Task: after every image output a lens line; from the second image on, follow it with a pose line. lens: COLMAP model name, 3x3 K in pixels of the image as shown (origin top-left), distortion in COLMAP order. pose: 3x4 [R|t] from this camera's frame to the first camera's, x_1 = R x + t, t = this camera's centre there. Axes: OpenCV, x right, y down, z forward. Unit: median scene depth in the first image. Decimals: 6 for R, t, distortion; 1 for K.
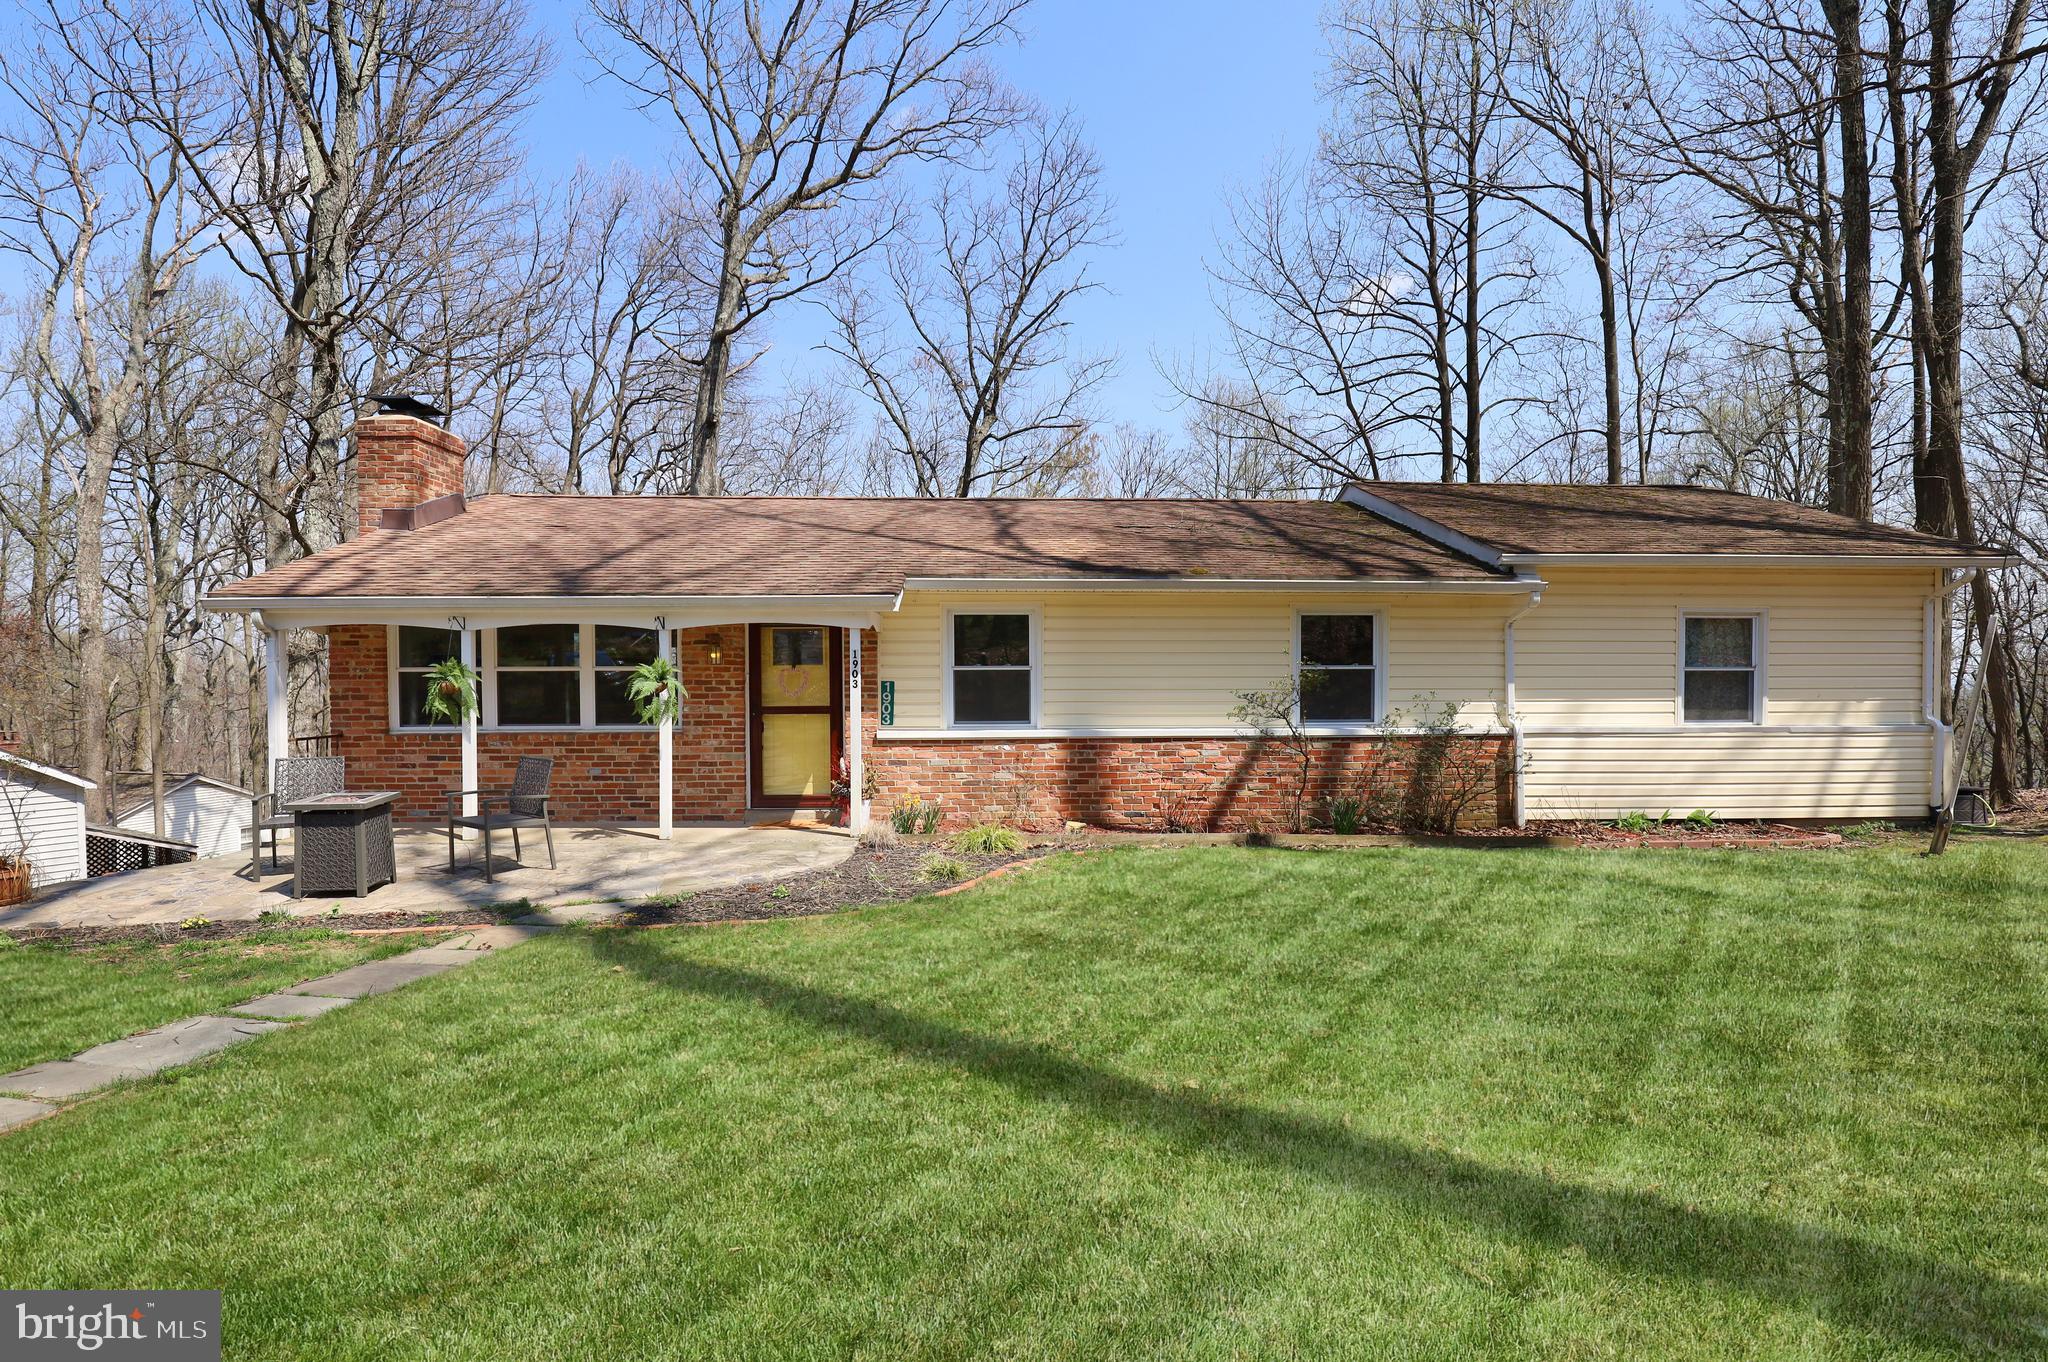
lens RADIAL K [[1028.5, 0, 1022.8], [0, 1028.5, 687.1], [0, 0, 1]] dist [-0.000319, 0.001208]
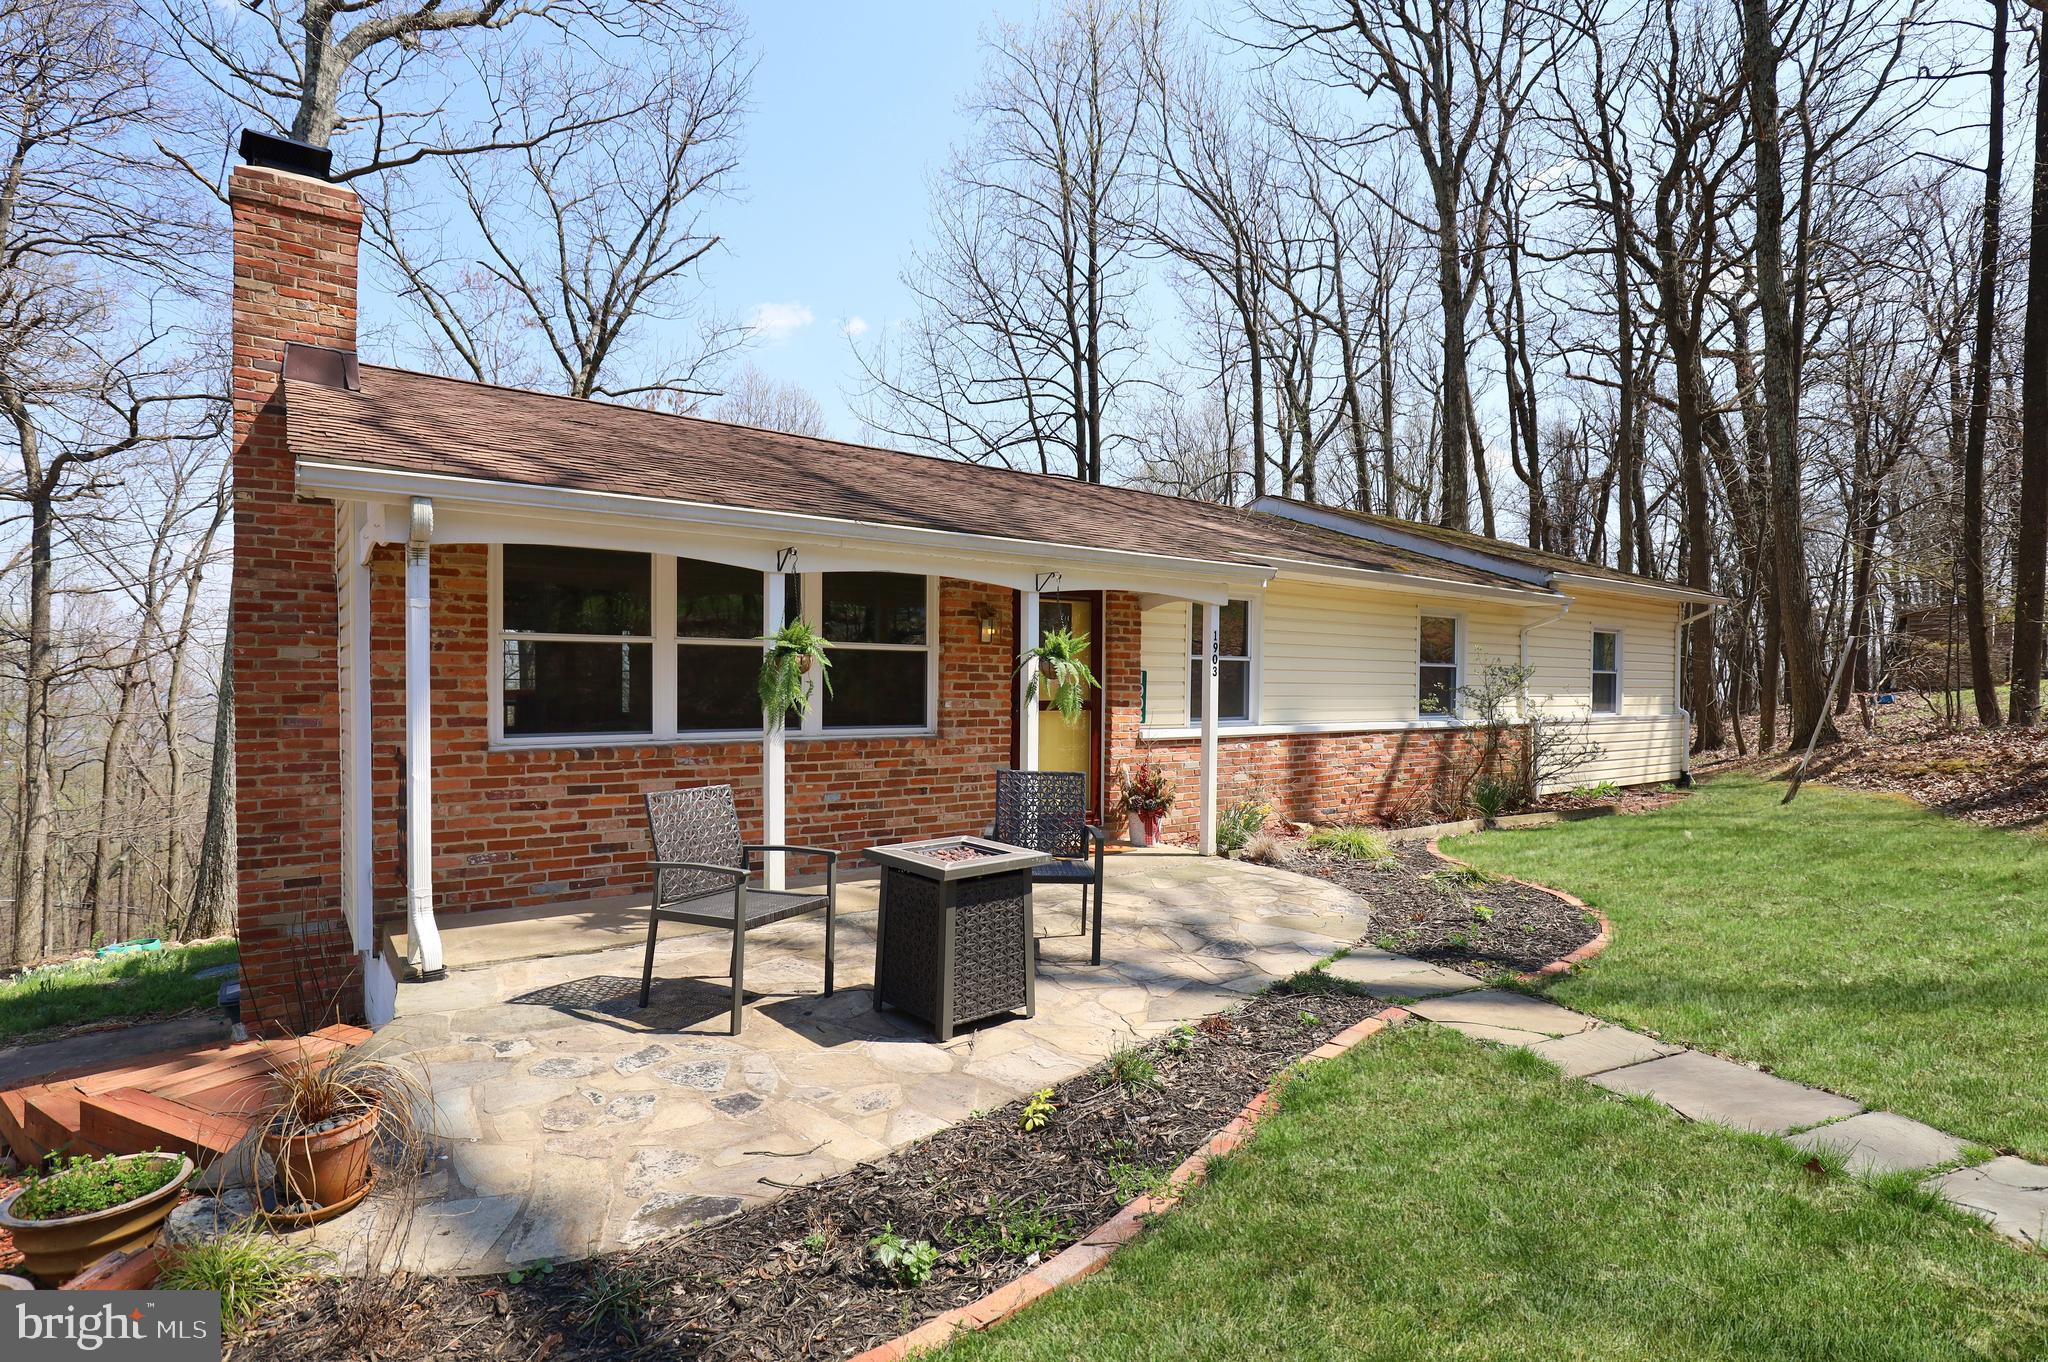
lens RADIAL K [[1025.2, 0, 1023.8], [0, 1025.2, 682.4], [0, 0, 1]] dist [-0.005047, -0.000163]
pose [[0.811907, 0.010121, 0.583699, -0.701032], [-0.002491, 0.999901, -0.013872, 0.015650], [-0.583782, 0.009809, 0.811851, 0.378870]]
